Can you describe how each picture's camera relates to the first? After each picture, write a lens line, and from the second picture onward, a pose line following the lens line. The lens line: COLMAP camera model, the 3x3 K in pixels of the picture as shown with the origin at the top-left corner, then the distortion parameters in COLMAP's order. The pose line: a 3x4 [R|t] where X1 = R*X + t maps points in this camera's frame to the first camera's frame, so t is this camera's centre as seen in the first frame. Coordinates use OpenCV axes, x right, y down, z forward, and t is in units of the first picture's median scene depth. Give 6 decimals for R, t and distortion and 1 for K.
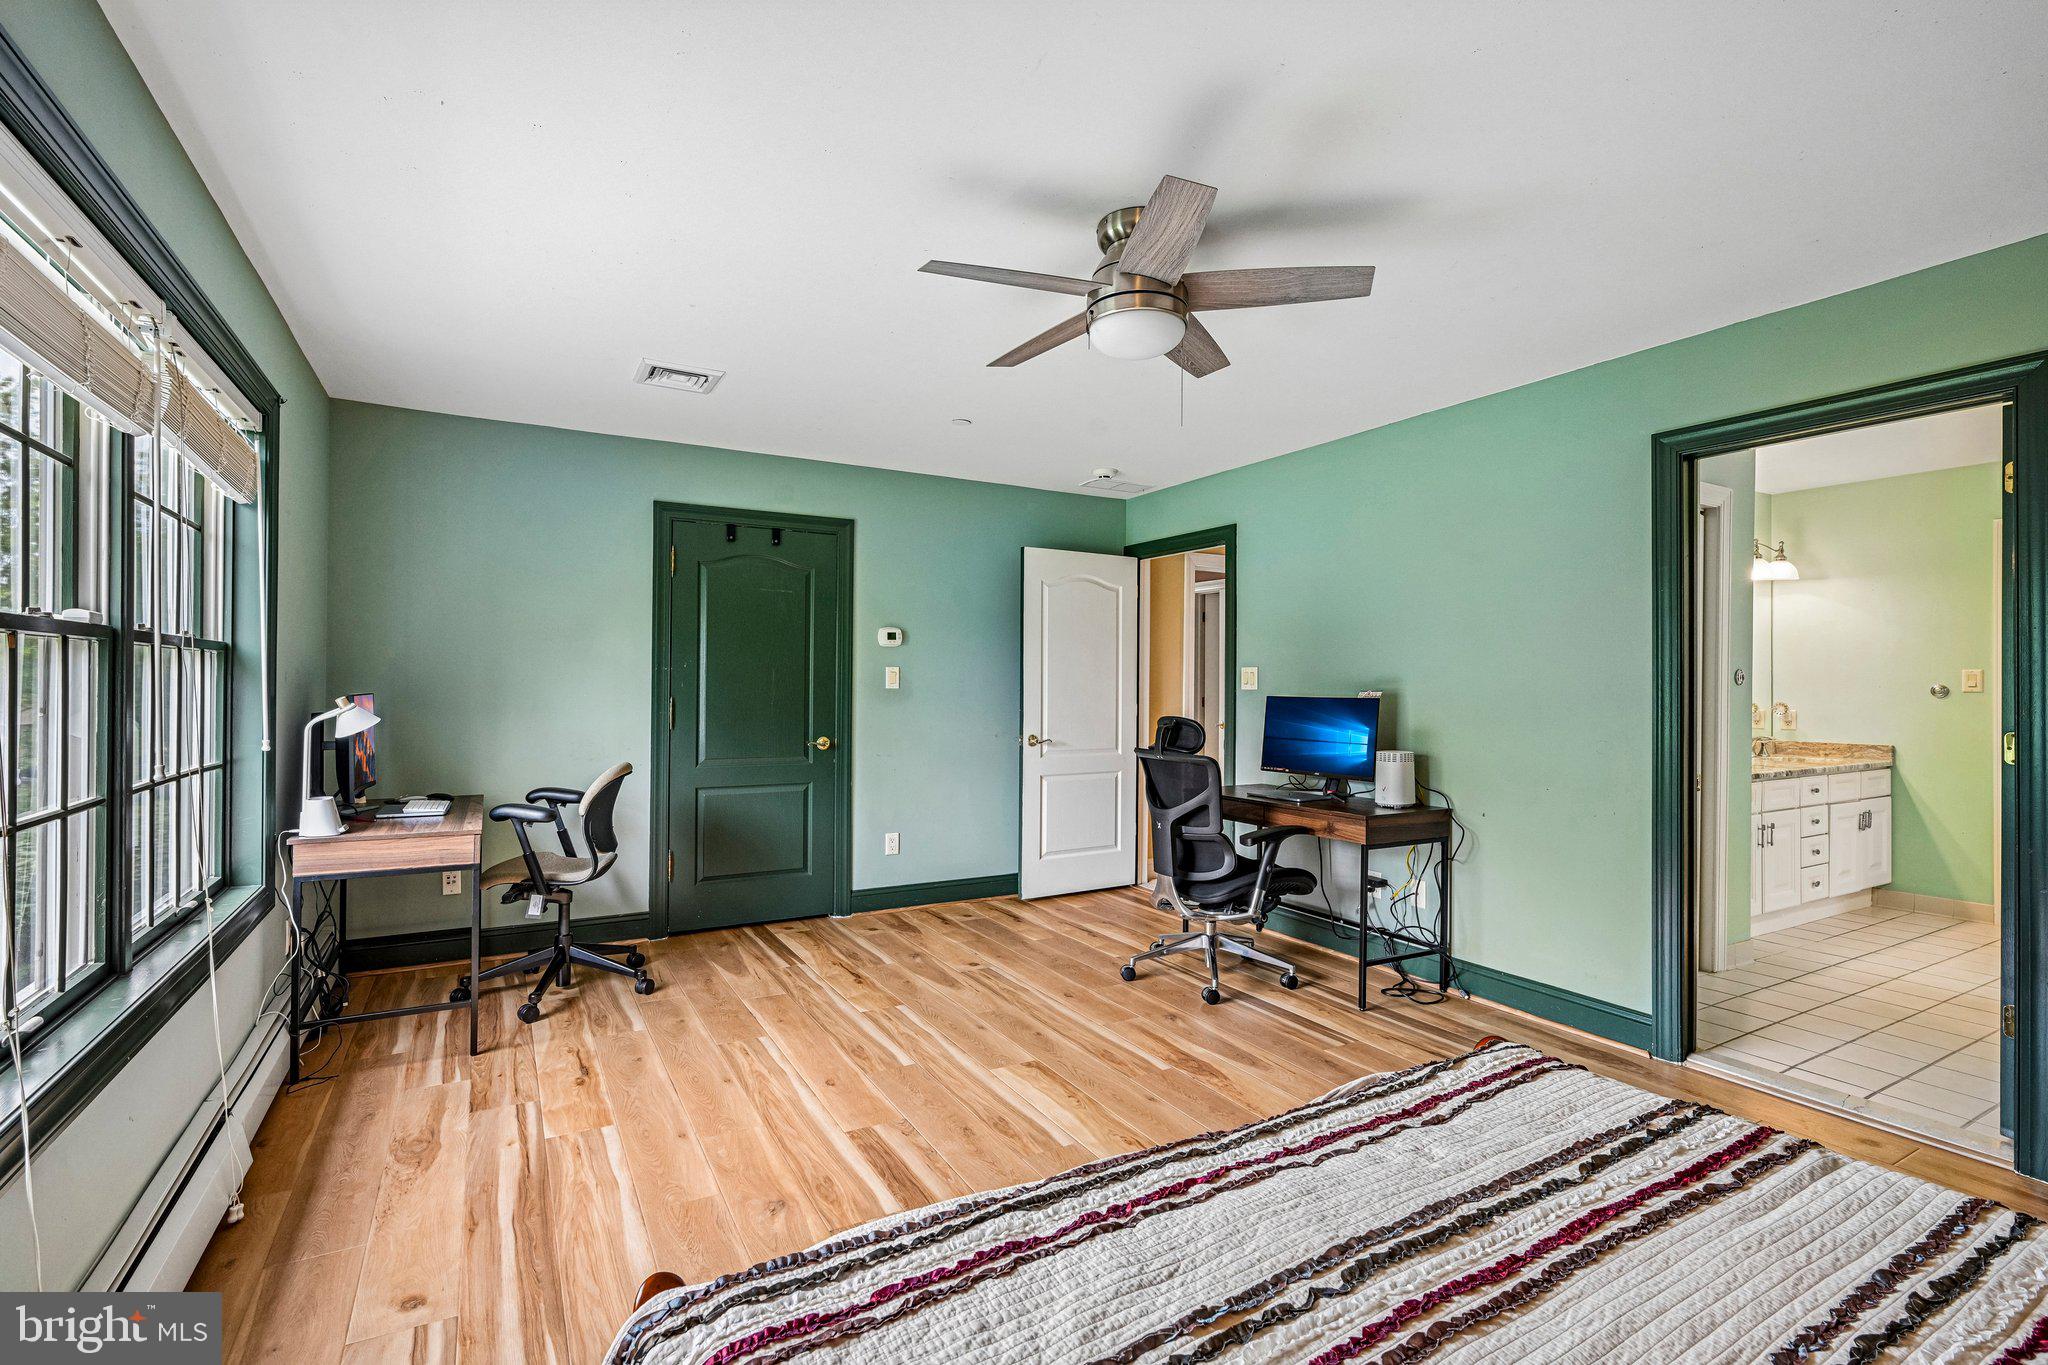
lens RADIAL K [[919.9, 0, 1010.3], [0, 919.9, 677.1], [0, 0, 1]] dist [0.012776, 0.000370]
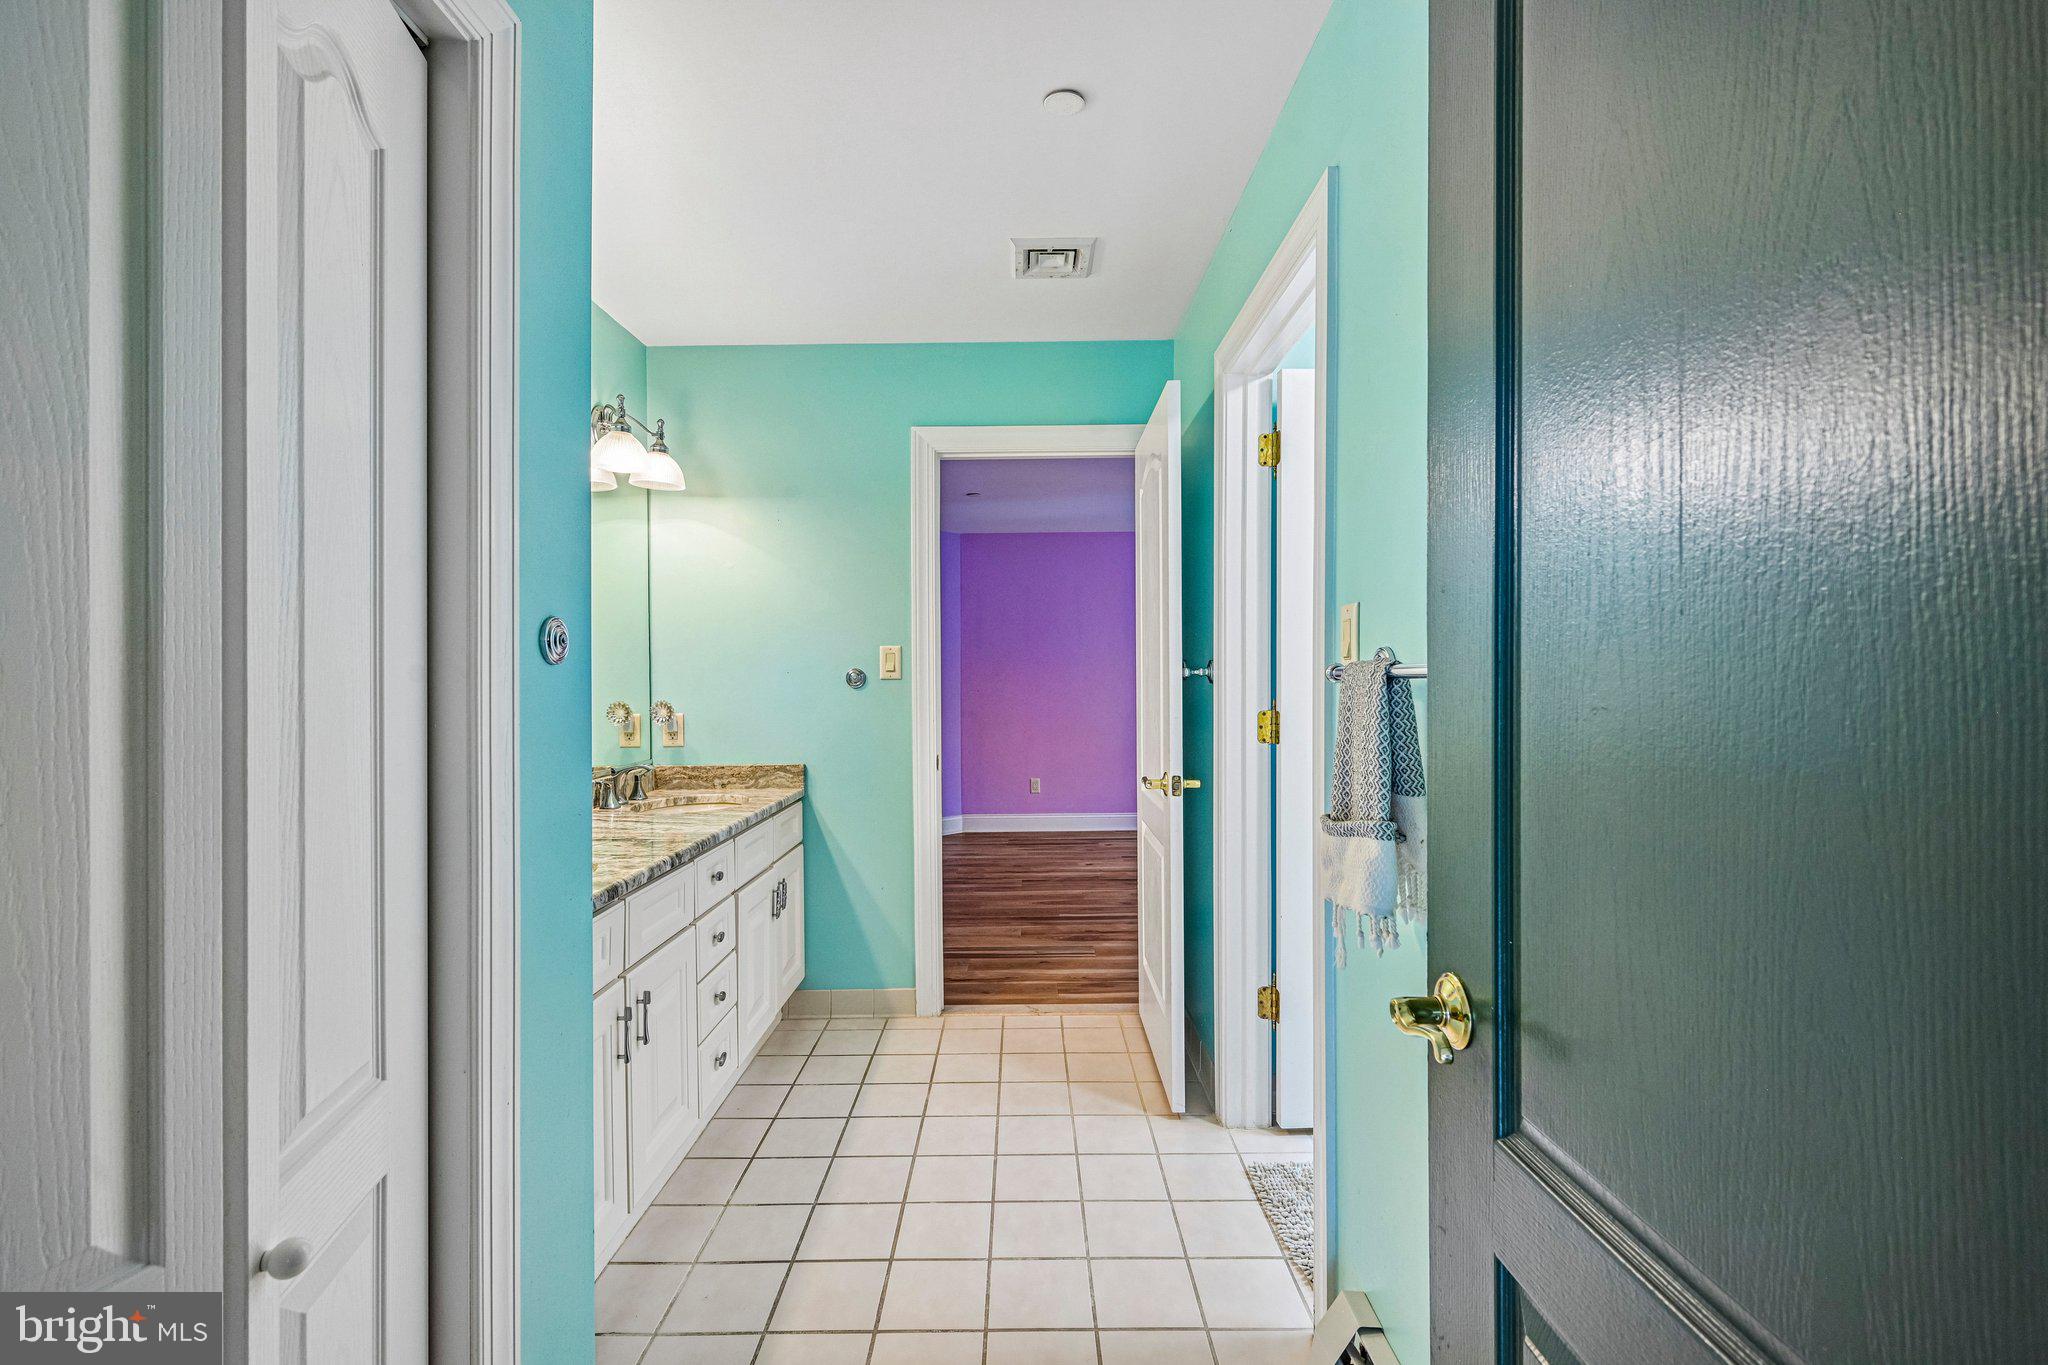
lens RADIAL K [[919.9, 0, 1015.0], [0, 919.9, 681.3], [0, 0, 1]] dist [0.012776, 0.000370]
pose [[0.494431, -0.004758, 0.869204, 0.494871], [0.007892, 0.999968, 0.000984, 0.017410], [-0.869181, 0.006373, 0.494453, 0.591108]]
